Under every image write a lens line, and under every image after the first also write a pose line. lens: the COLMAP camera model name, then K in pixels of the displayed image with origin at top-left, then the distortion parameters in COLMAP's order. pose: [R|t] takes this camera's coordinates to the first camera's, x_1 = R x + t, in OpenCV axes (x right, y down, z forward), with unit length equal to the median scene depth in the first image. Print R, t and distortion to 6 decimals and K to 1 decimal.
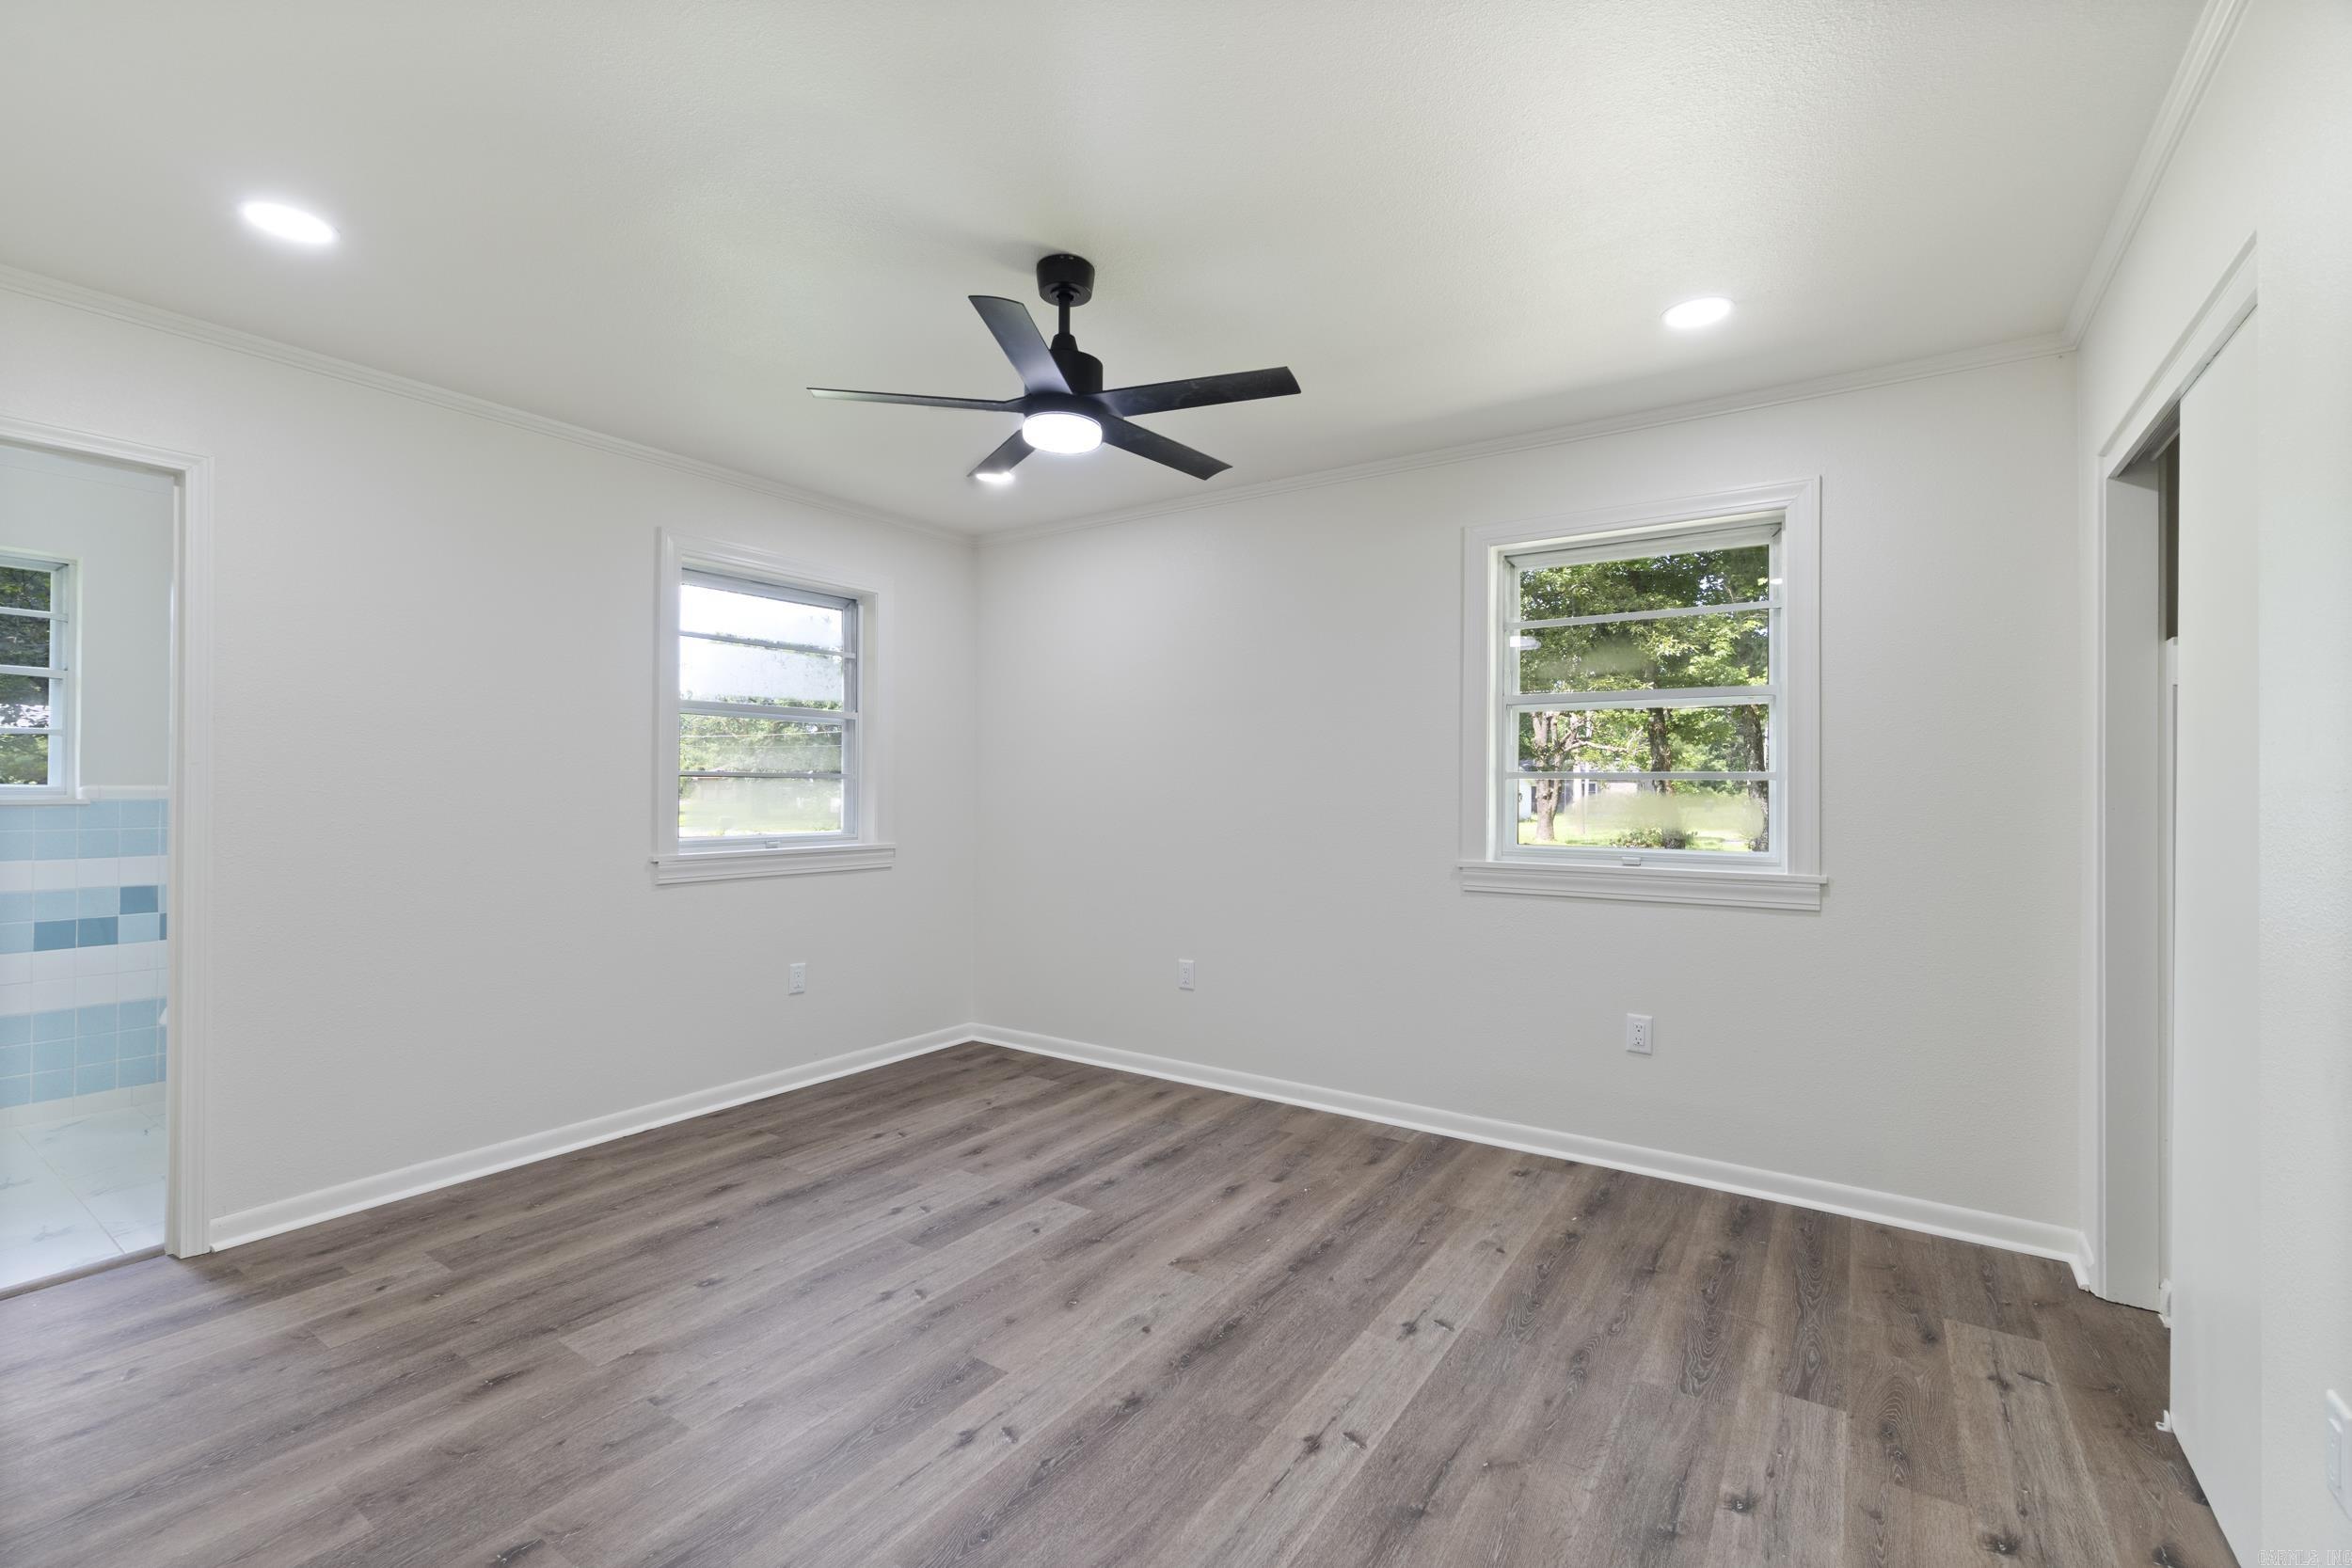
lens RADIAL K [[1025.7, 0, 1175.7], [0, 1025.7, 780.3], [0, 0, 1]] dist [-0.008594, 0.002733]
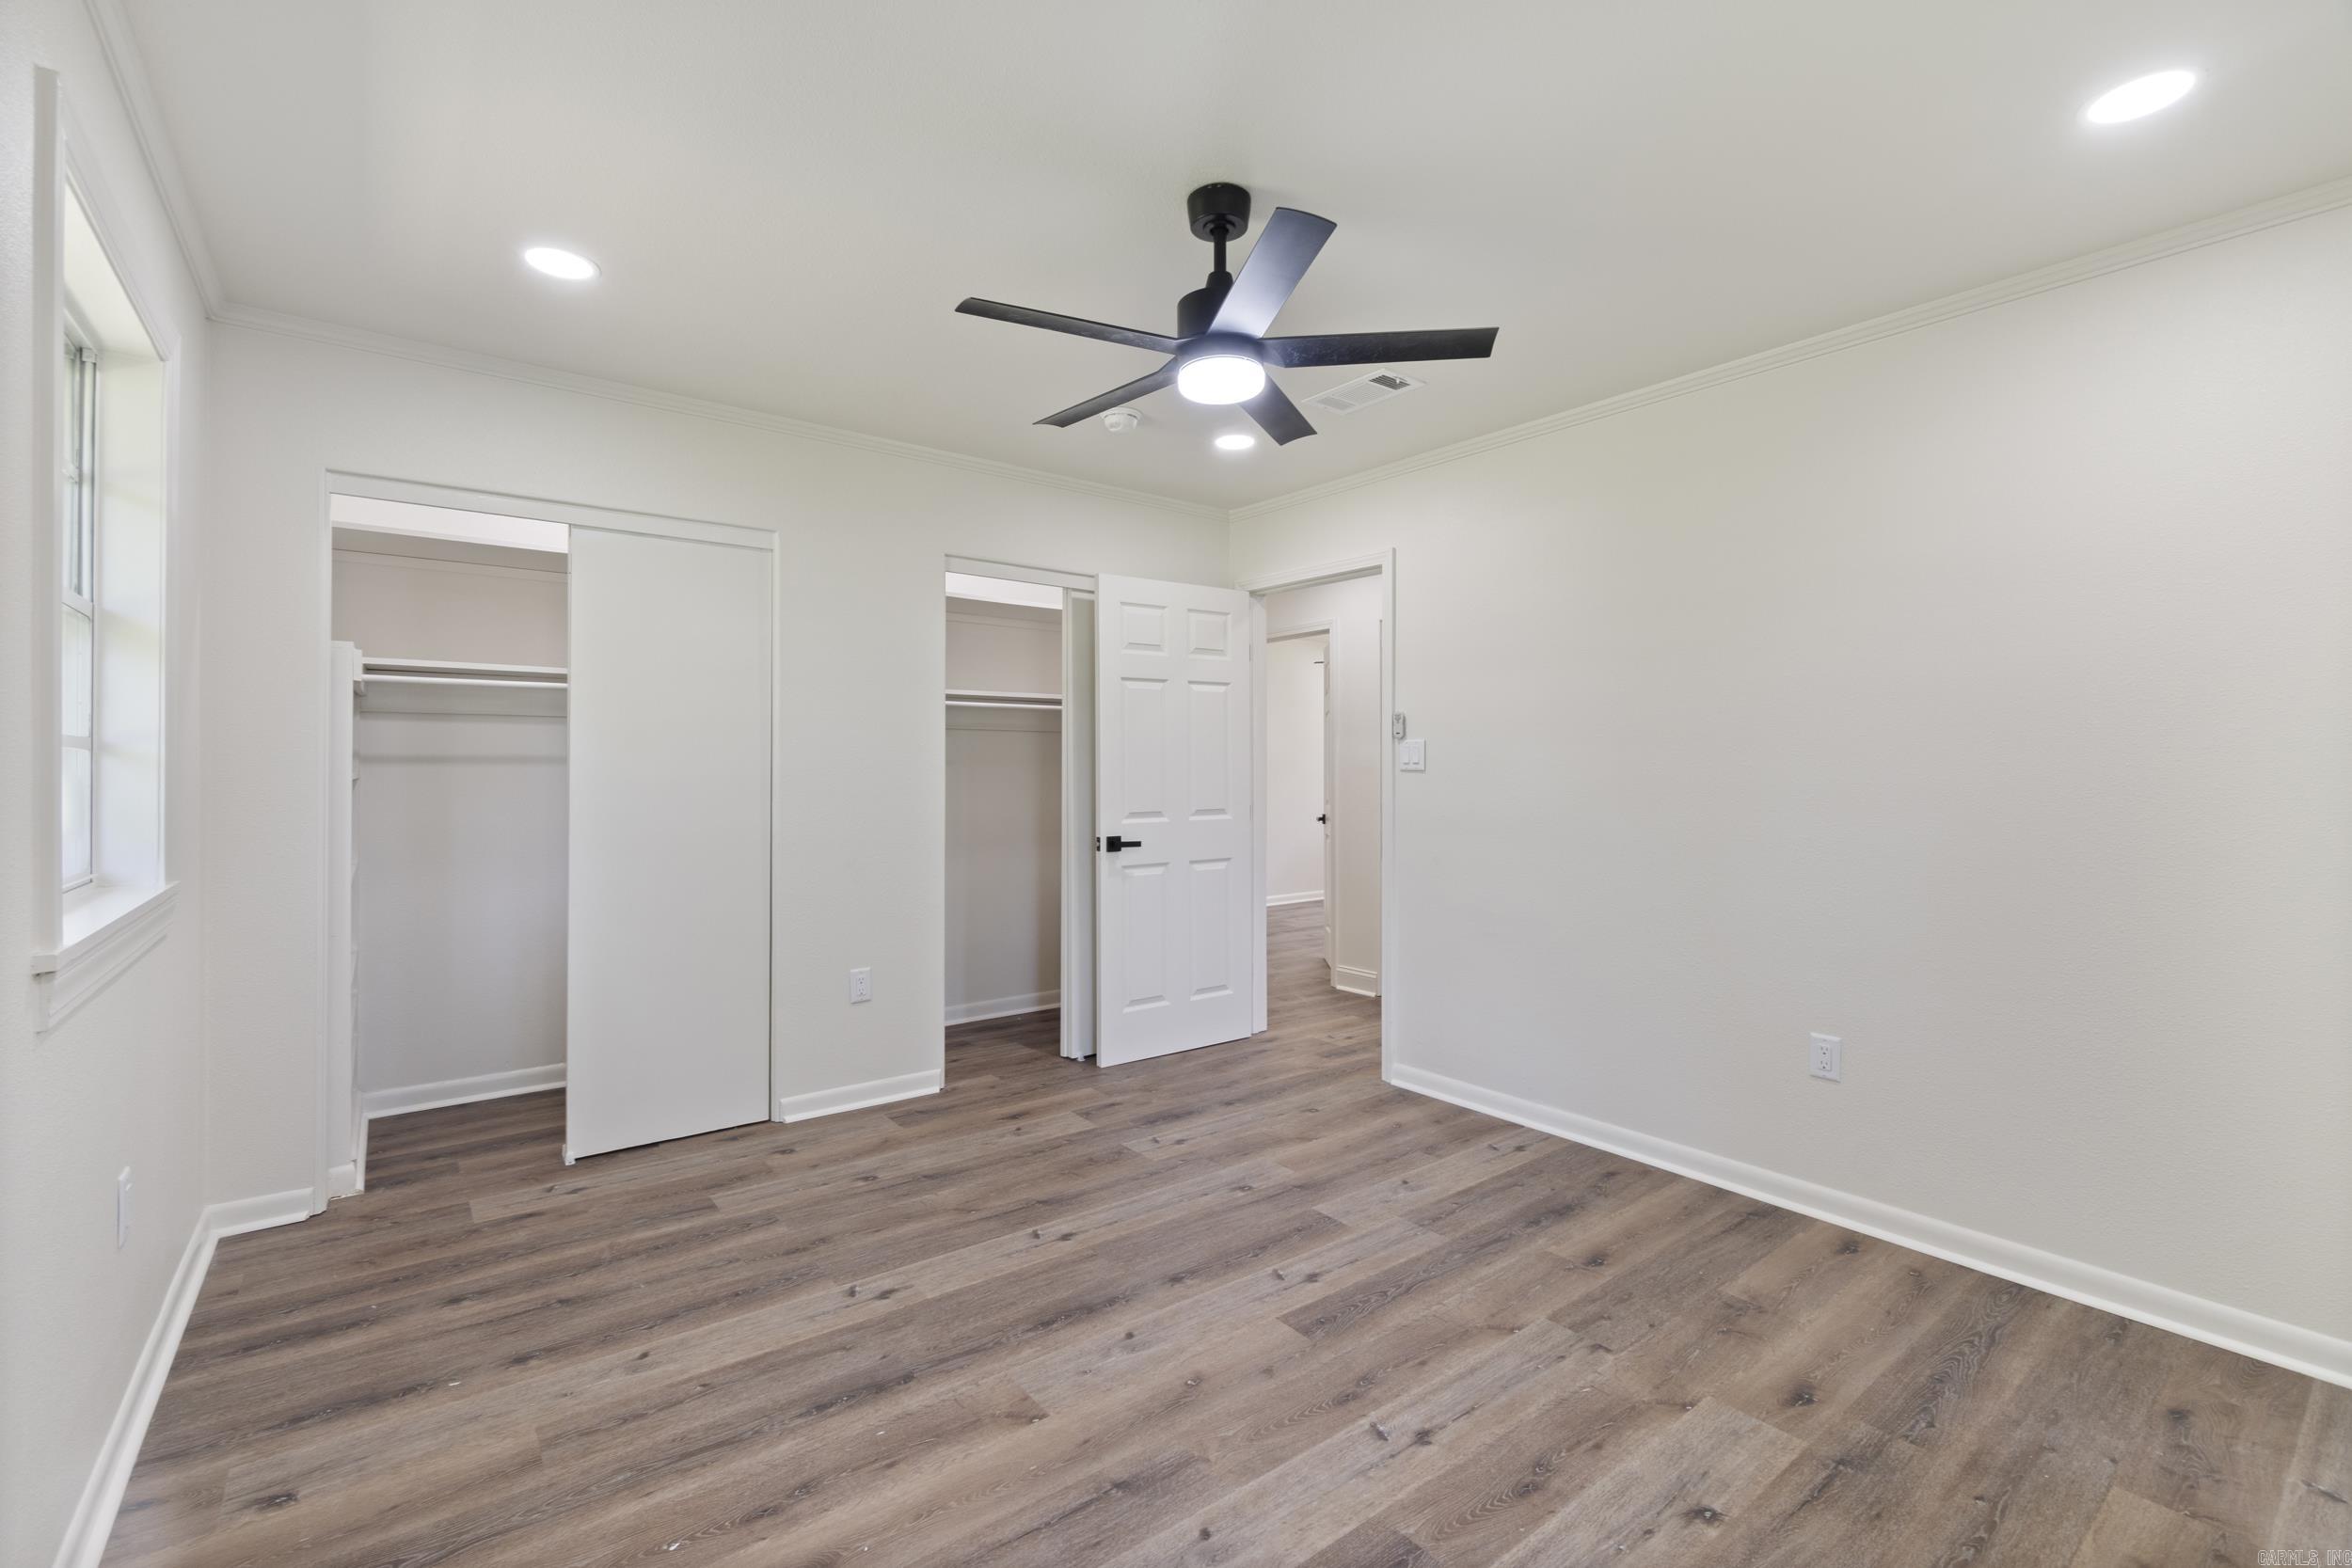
lens RADIAL K [[1025.7, 0, 1168.5], [0, 1025.7, 776.3], [0, 0, 1]] dist [-0.008594, 0.002733]
pose [[-0.949836, -0.011209, 0.312548, -0.349297], [-0.011603, 0.999933, 0.000602, 0.012396], [-0.312533, -0.003055, -0.949902, 1.860678]]
